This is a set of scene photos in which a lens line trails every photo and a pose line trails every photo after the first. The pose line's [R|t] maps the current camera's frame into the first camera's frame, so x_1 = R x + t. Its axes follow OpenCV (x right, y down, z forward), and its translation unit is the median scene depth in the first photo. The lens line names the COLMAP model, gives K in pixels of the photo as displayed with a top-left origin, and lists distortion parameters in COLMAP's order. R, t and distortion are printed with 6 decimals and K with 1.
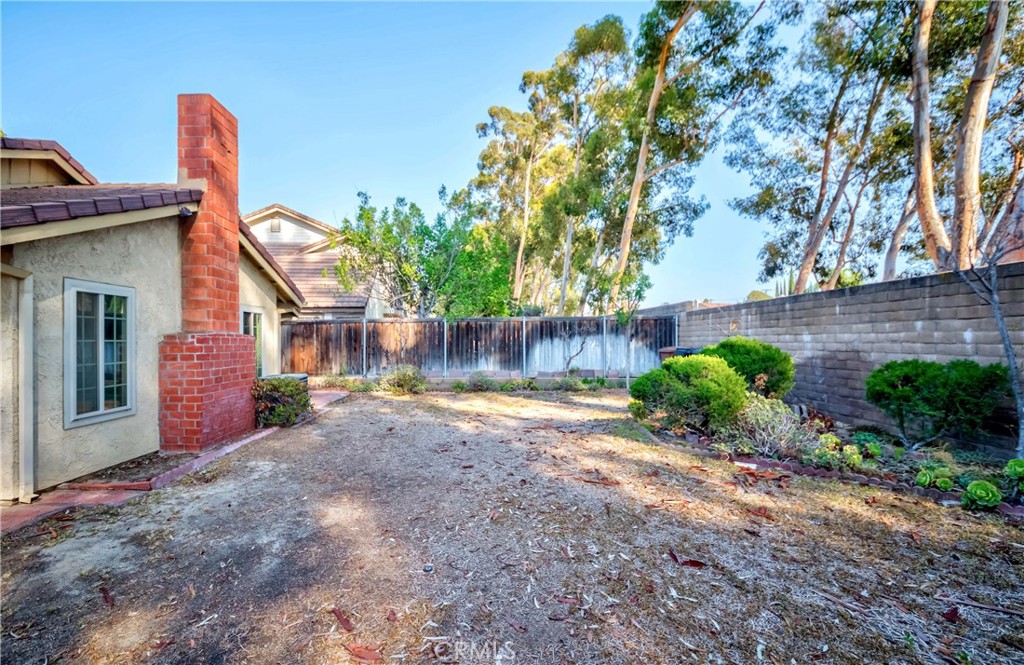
lens RADIAL K [[432.0, 0, 510.5], [0, 432.0, 342.6], [0, 0, 1]] dist [0.002845, -0.001718]
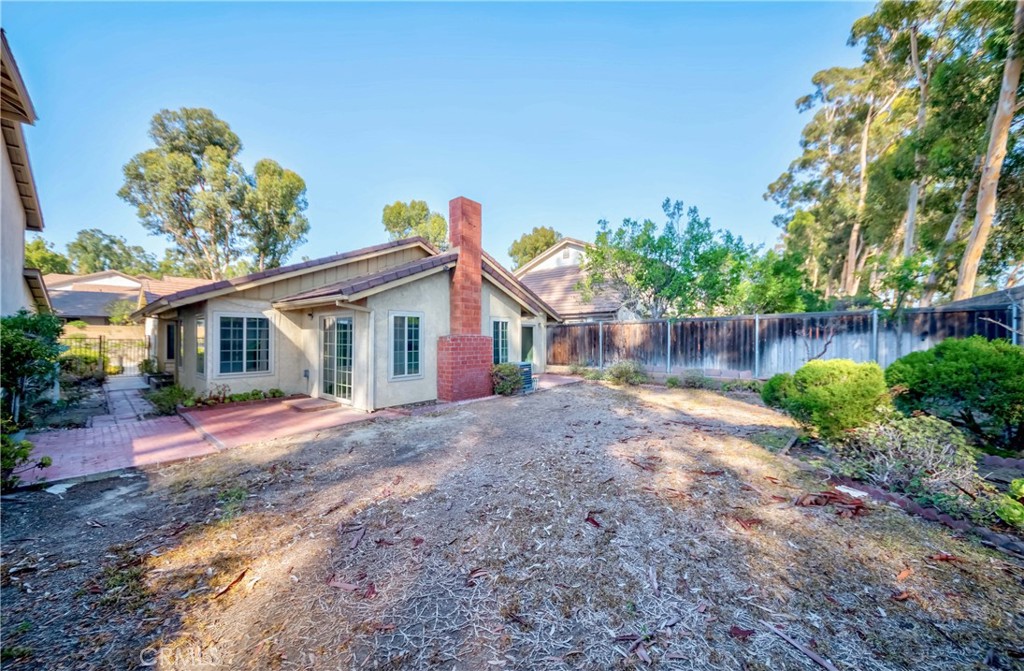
lens RADIAL K [[392.5, 0, 513.3], [0, 392.5, 331.9], [0, 0, 1]] dist [-0.002637, -0.001171]
pose [[0.732990, -0.009388, -0.680175, 0.471093], [-0.004031, 0.999827, -0.018144, -0.007503], [0.680228, 0.016042, 0.732825, 0.002125]]
